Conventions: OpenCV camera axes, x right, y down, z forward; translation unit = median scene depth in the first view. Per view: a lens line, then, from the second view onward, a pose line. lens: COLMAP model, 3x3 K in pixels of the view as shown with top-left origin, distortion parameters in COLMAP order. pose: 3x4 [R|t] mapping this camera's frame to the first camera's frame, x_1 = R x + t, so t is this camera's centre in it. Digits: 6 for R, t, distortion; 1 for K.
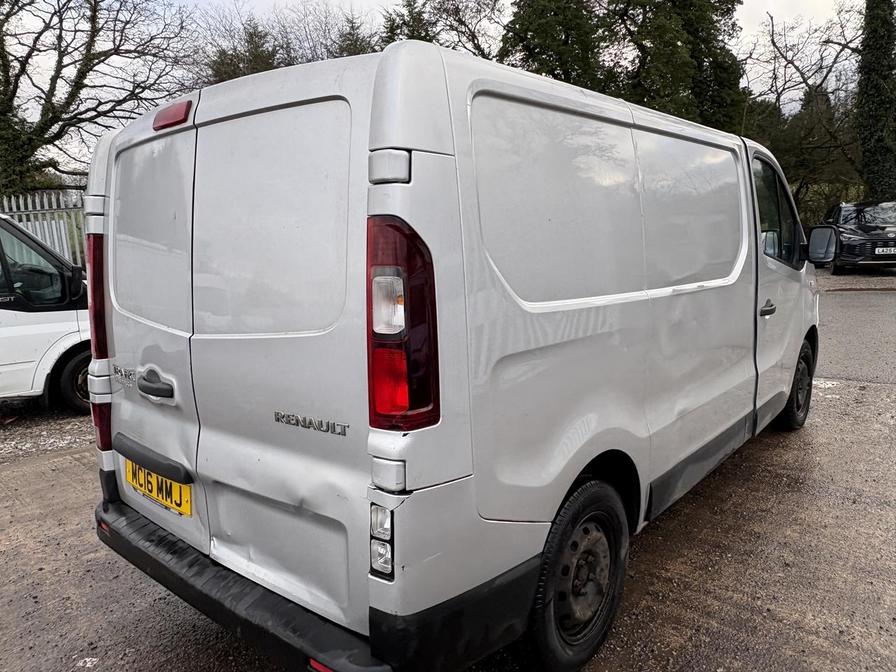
lens RADIAL K [[646.3, 0, 444.0], [0, 646.3, 330.5], [0, 0, 1]] dist [-0.011999, 0.016236]
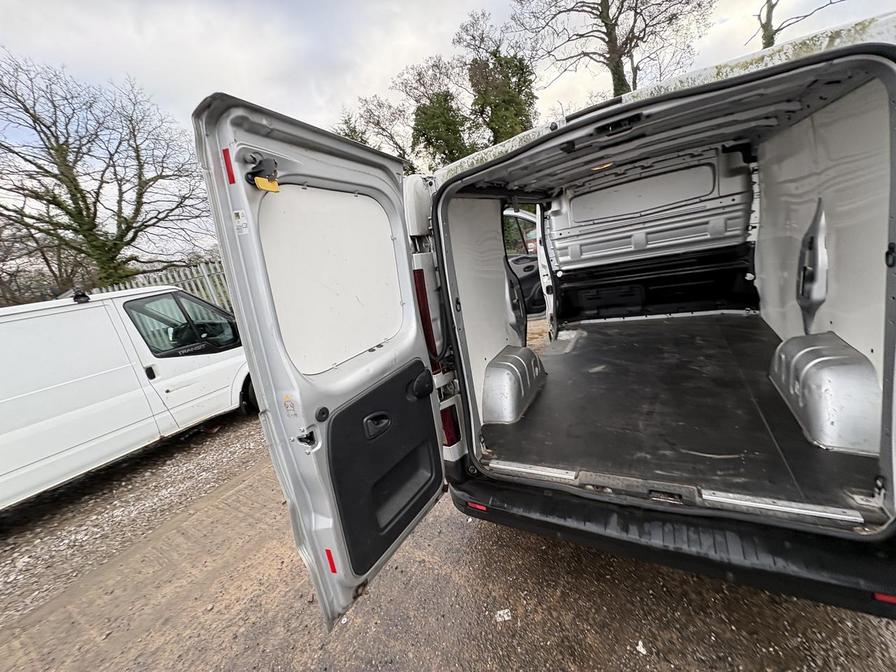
lens RADIAL K [[357.0, 0, 445.7], [0, 357.0, 334.7], [0, 0, 1]] dist [0.000253, 0.000580]
pose [[0.965874, -0.210052, 0.151543, -0.073263], [0.198611, 0.976190, 0.087218, -0.010302], [-0.166255, -0.054143, 0.984595, 0.042433]]
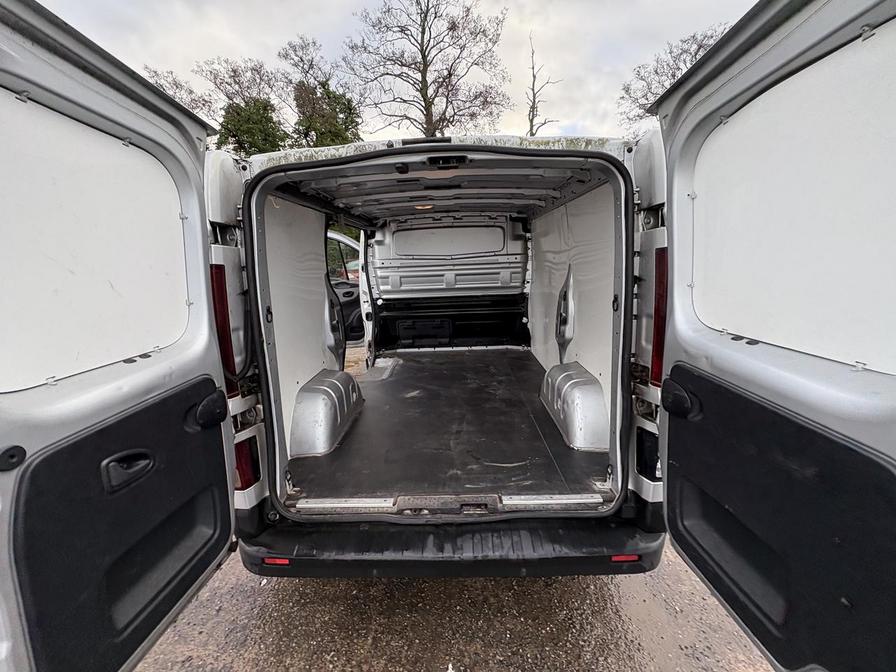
lens RADIAL K [[357.0, 0, 448.0], [0, 357.0, 335.6], [0, 0, 1]] dist [0.000253, 0.000580]
pose [[0.769282, -0.129134, 0.625724, -0.073894], [0.102081, 0.991623, 0.079146, -0.007036], [-0.630702, 0.002989, 0.776019, 0.047704]]
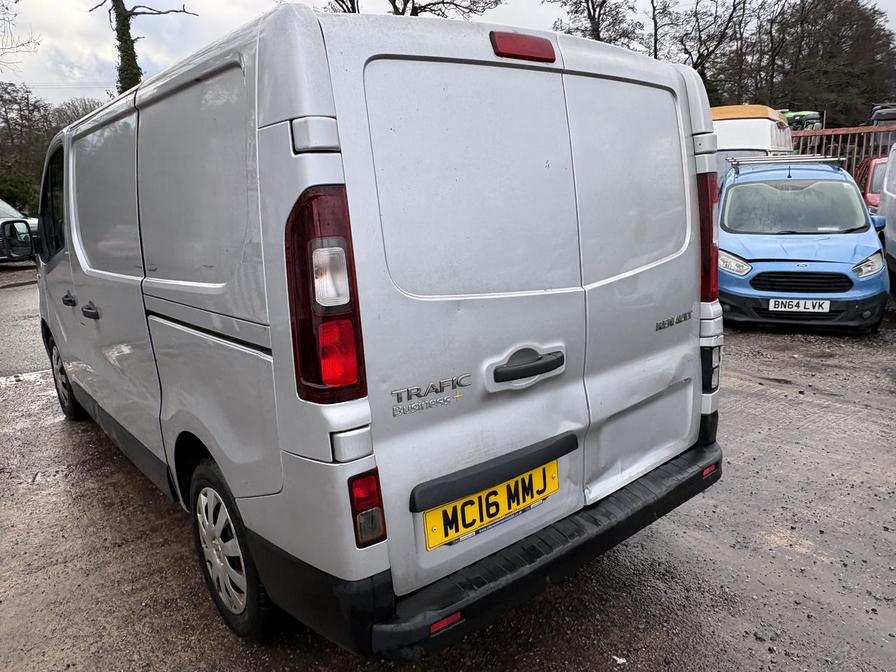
lens RADIAL K [[646.3, 0, 450.0], [0, 646.3, 340.9], [0, 0, 1]] dist [-0.011999, 0.016236]
pose [[0.161748, -0.194483, 0.967478, -0.133312], [0.183427, 0.969228, 0.164168, -0.010862], [-0.969635, 0.150908, 0.192444, 0.097481]]
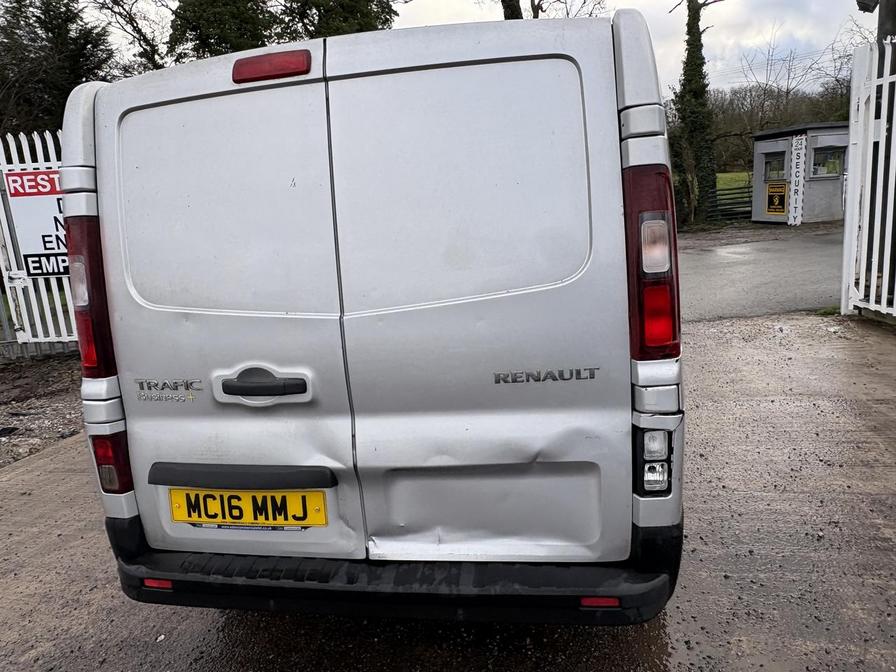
lens RADIAL K [[646.3, 0, 446.9], [0, 646.3, 329.8], [0, 0, 1]] dist [-0.011999, 0.016236]
pose [[0.866692, -0.121498, 0.483822, -0.066735], [0.122082, 0.992053, 0.030435, 0.001740], [-0.483675, 0.032688, 0.874637, 0.014612]]
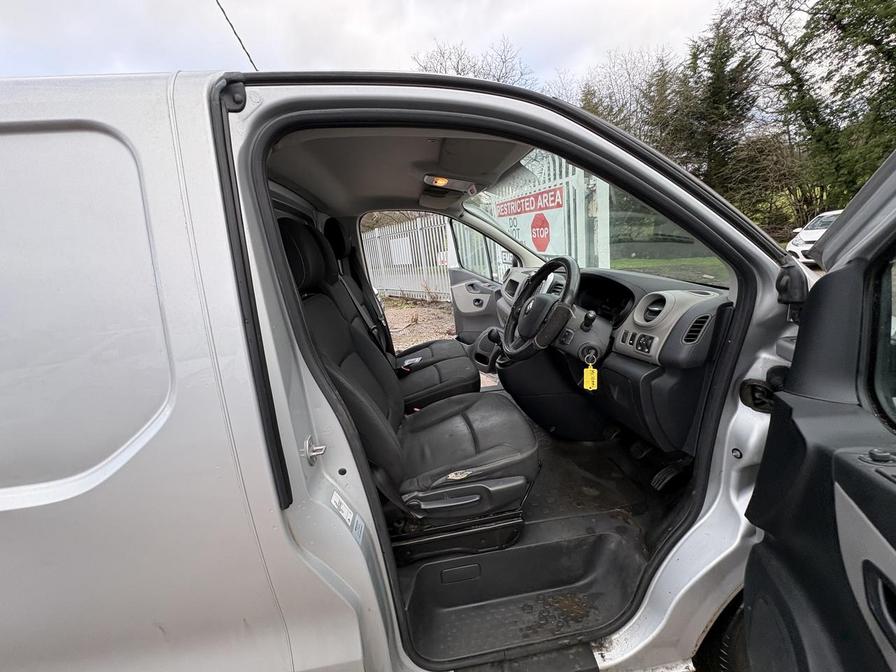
lens RADIAL K [[357.0, 0, 448.5], [0, 357.0, 334.4], [0, 0, 1]] dist [0.000253, 0.000580]
pose [[0.740538, 0.135114, -0.658292, 0.109982], [-0.040766, 0.986807, 0.156682, -0.027138], [0.670777, -0.089192, 0.736276, 0.145156]]
